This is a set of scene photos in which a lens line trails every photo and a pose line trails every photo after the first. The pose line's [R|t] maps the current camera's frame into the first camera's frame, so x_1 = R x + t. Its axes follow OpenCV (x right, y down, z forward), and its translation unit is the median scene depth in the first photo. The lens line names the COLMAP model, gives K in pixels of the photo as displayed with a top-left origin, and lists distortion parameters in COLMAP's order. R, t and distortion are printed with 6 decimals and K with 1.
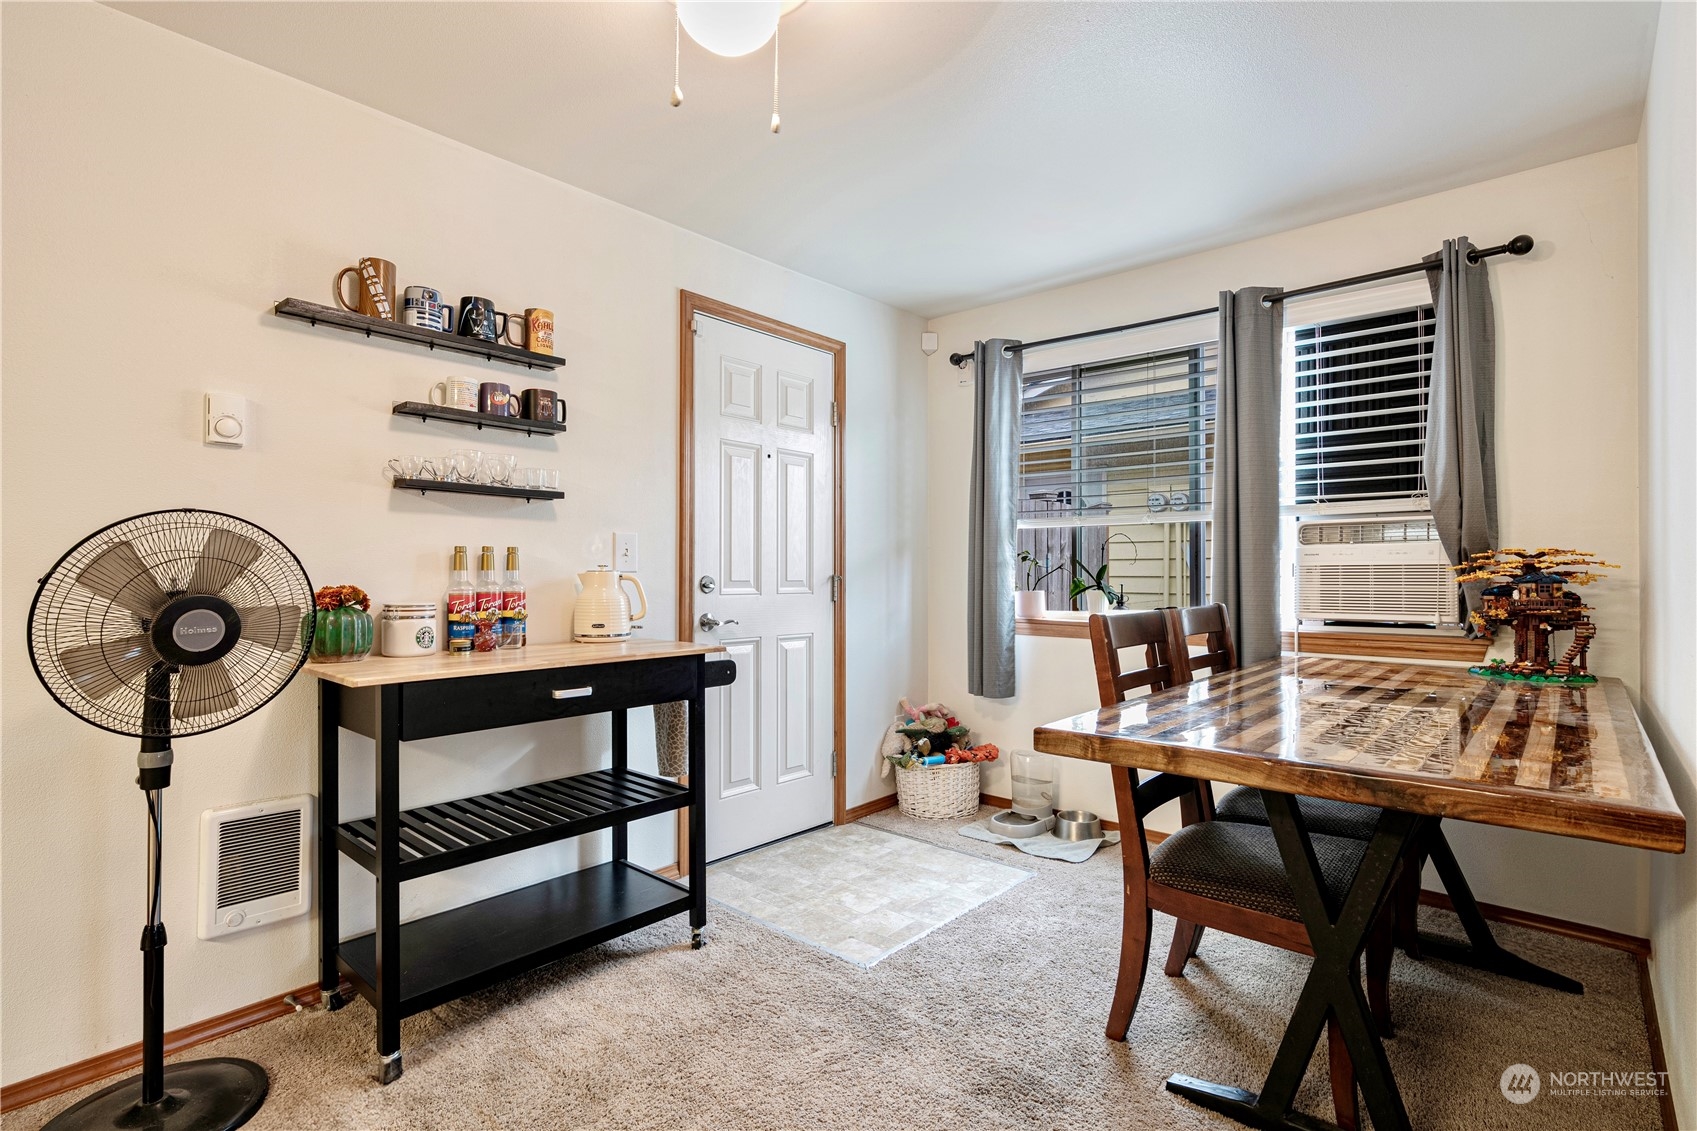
lens RADIAL K [[817.8, 0, 859.4], [0, 817.8, 564.7], [0, 0, 1]] dist [-0.008482, 0.004018]
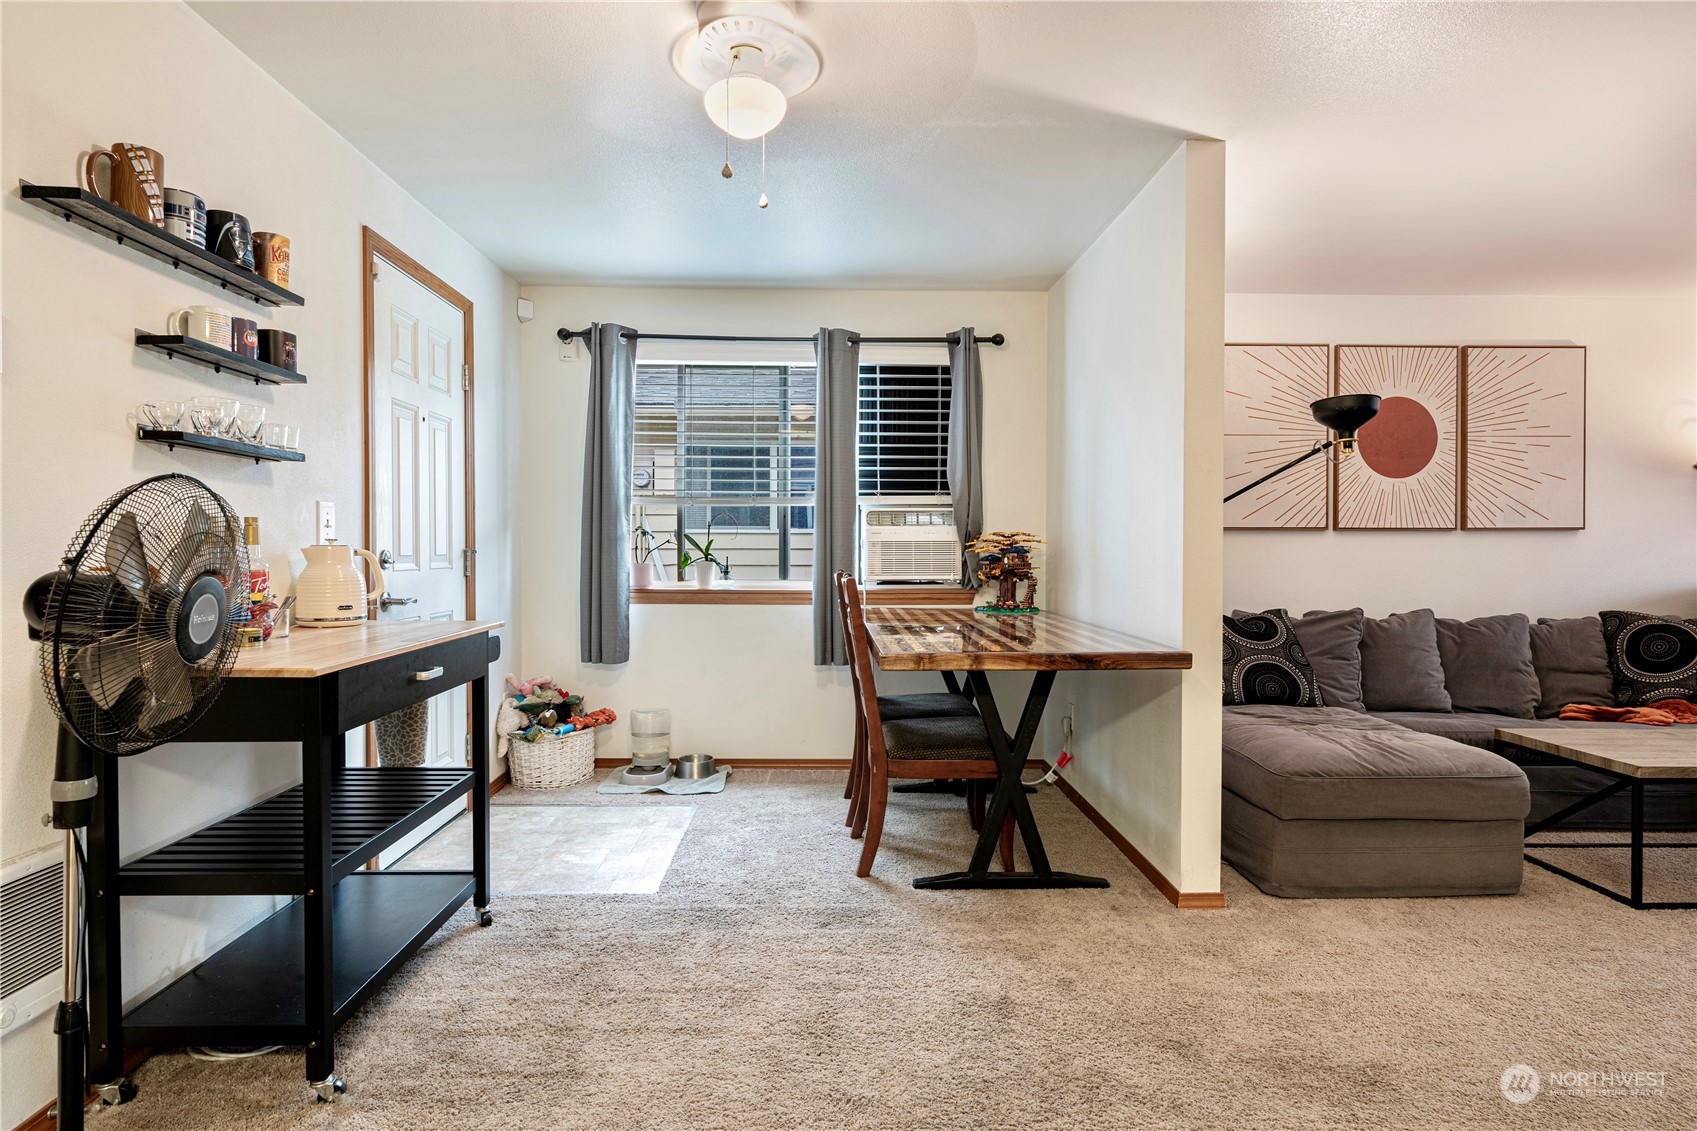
lens RADIAL K [[895.5, 0, 848.6], [0, 895.5, 559.8], [0, 0, 1]] dist [-0.011070, 0.004563]
pose [[0.730921, -0.010747, 0.682377, -0.526088], [-0.008746, 0.999646, 0.025113, -0.005425], [-0.682406, -0.024324, 0.730569, -0.071998]]
